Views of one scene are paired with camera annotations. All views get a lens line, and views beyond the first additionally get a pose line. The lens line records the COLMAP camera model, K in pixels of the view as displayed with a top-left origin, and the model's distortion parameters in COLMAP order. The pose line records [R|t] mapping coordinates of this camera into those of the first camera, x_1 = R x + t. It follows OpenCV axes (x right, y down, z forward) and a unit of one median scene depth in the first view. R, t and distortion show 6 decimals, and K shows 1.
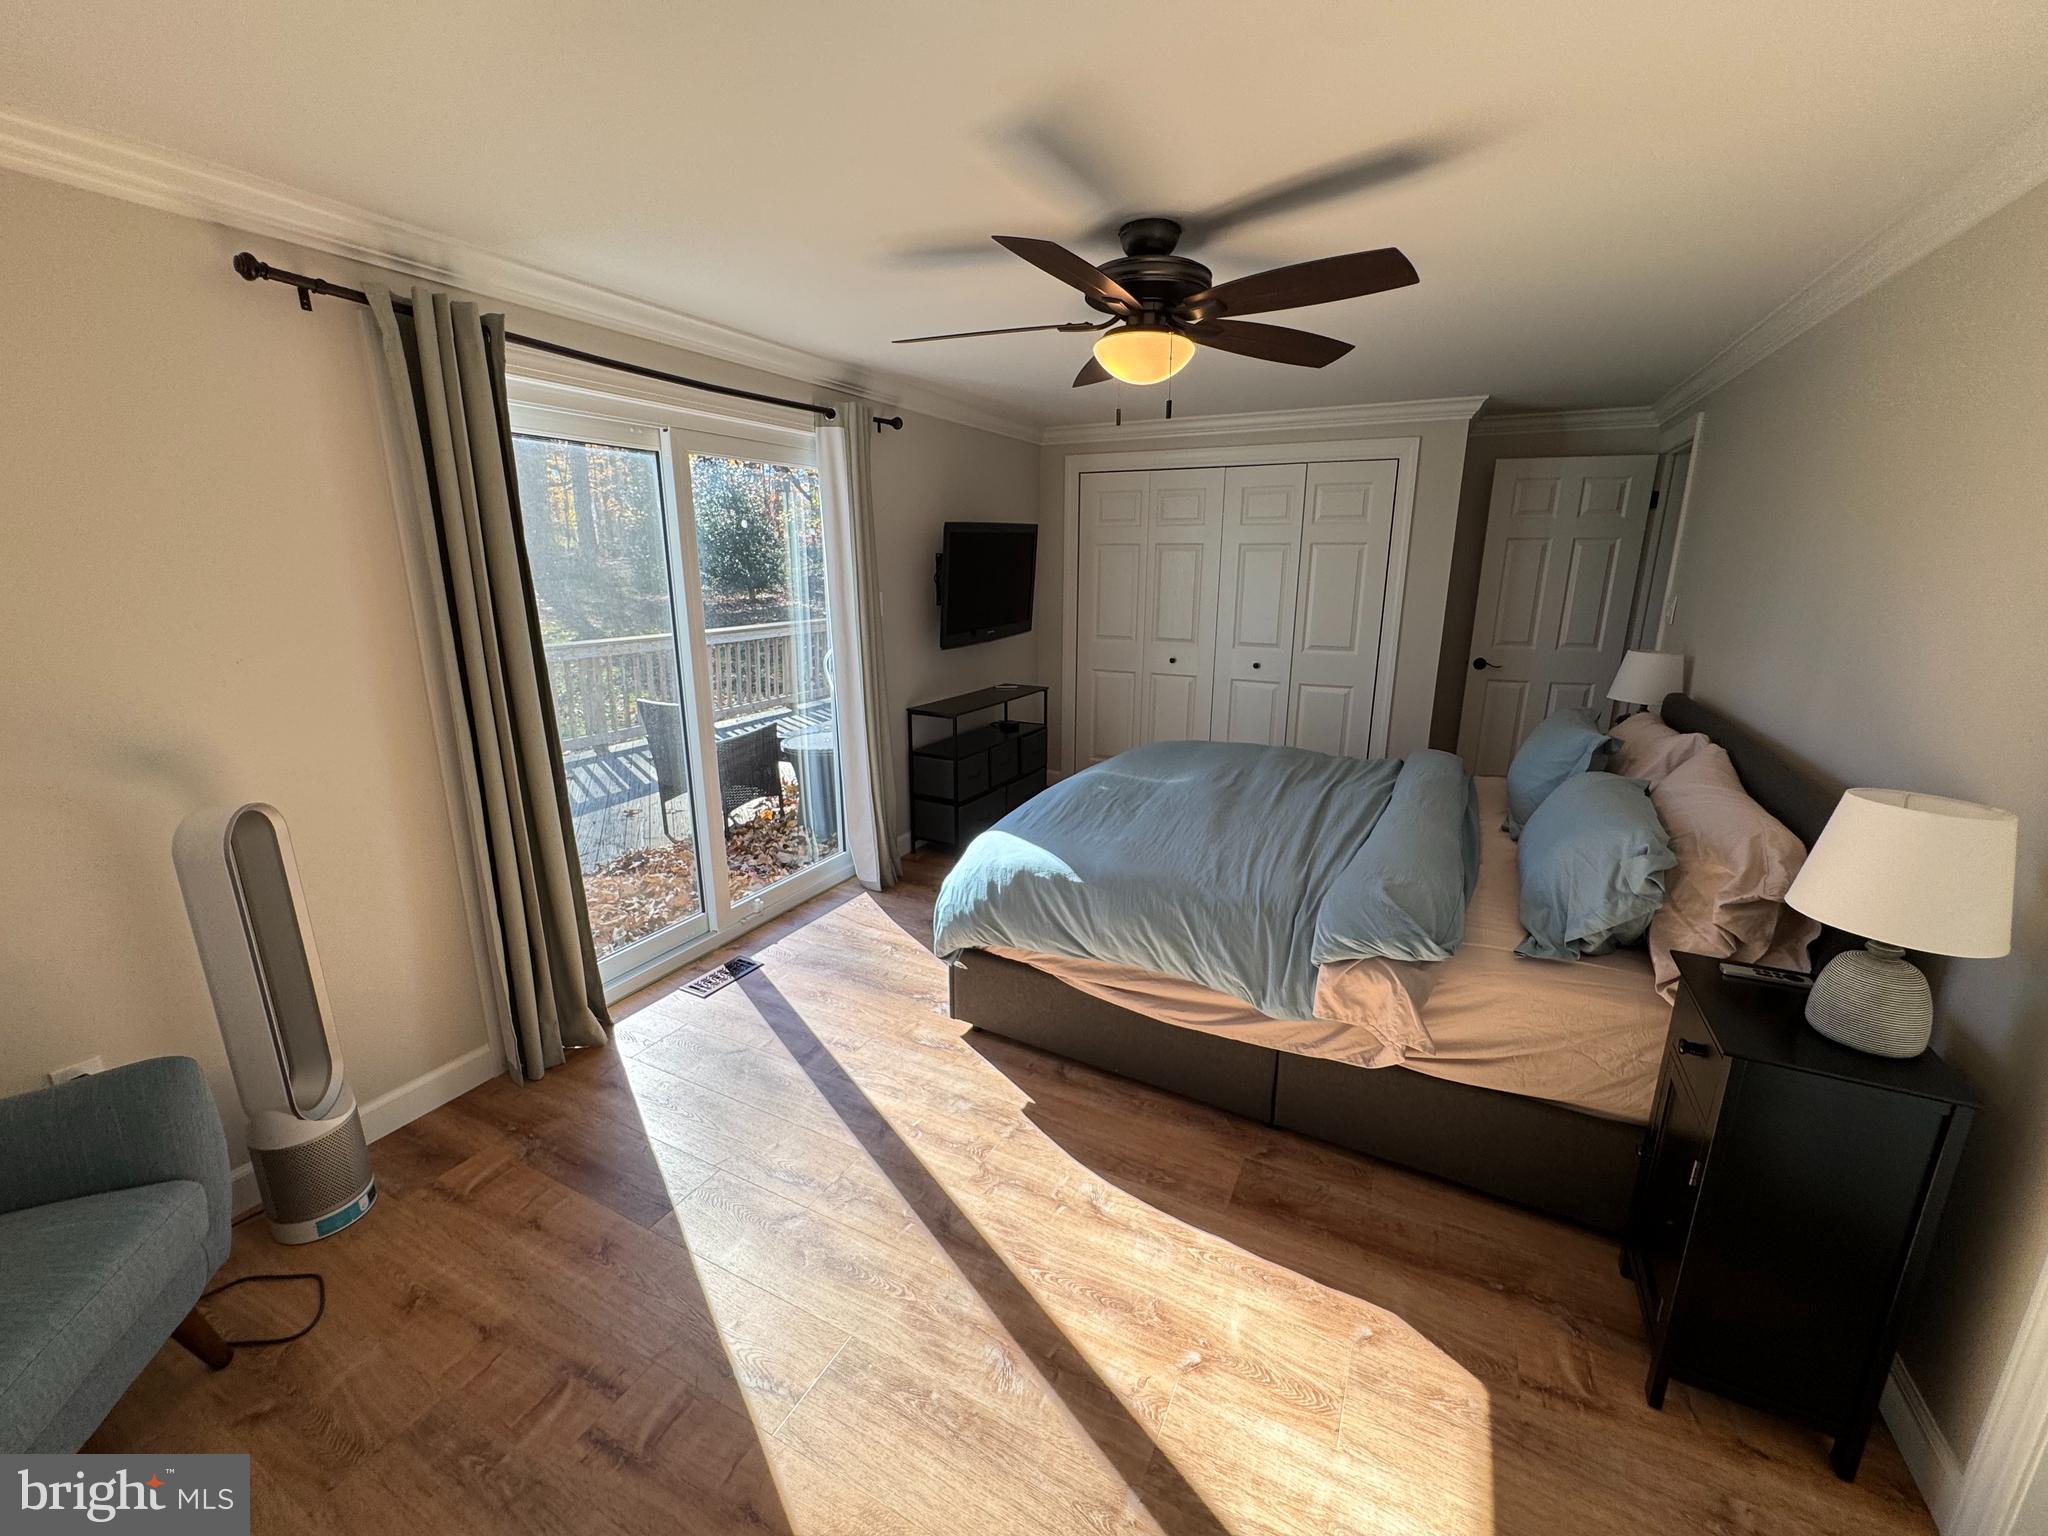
lens RADIAL K [[819.3, 0, 1029.4], [0, 819.3, 762.9], [0, 0, 1]] dist [-0.003586, 0.000859]
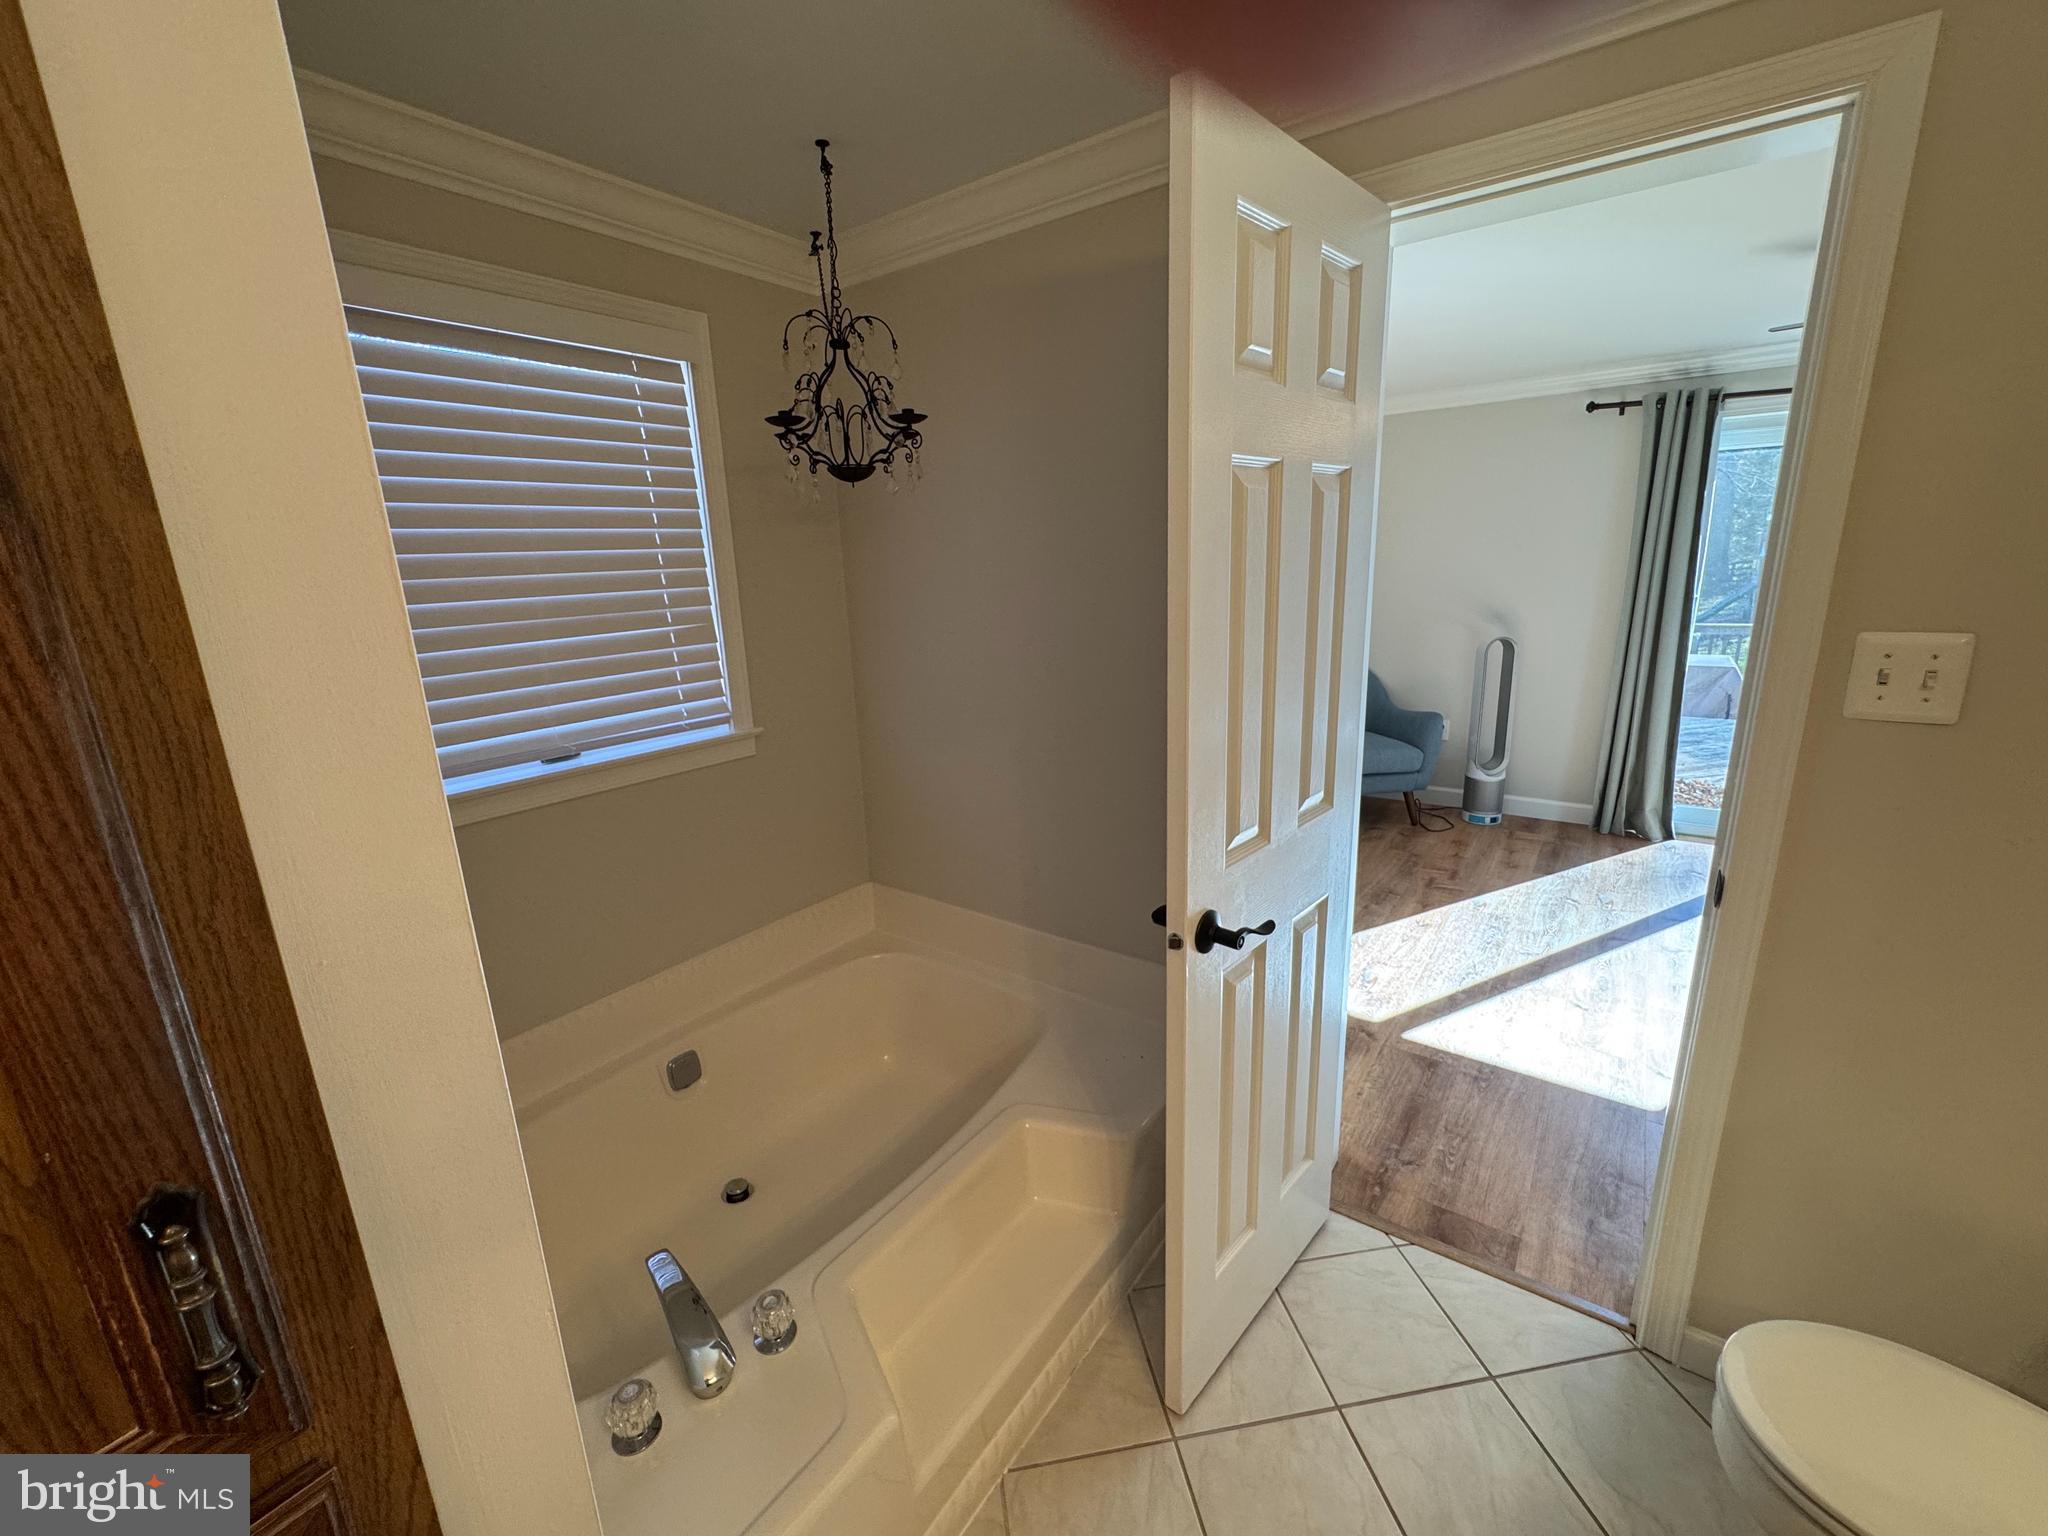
lens RADIAL K [[819.3, 0, 1033.7], [0, 819.3, 761.7], [0, 0, 1]] dist [-0.003586, 0.000859]
pose [[-0.165525, 0.240849, -0.956344, 1.592243], [-0.204590, 0.940238, 0.272204, 0.021335], [0.964751, 0.240715, -0.106357, -0.025049]]
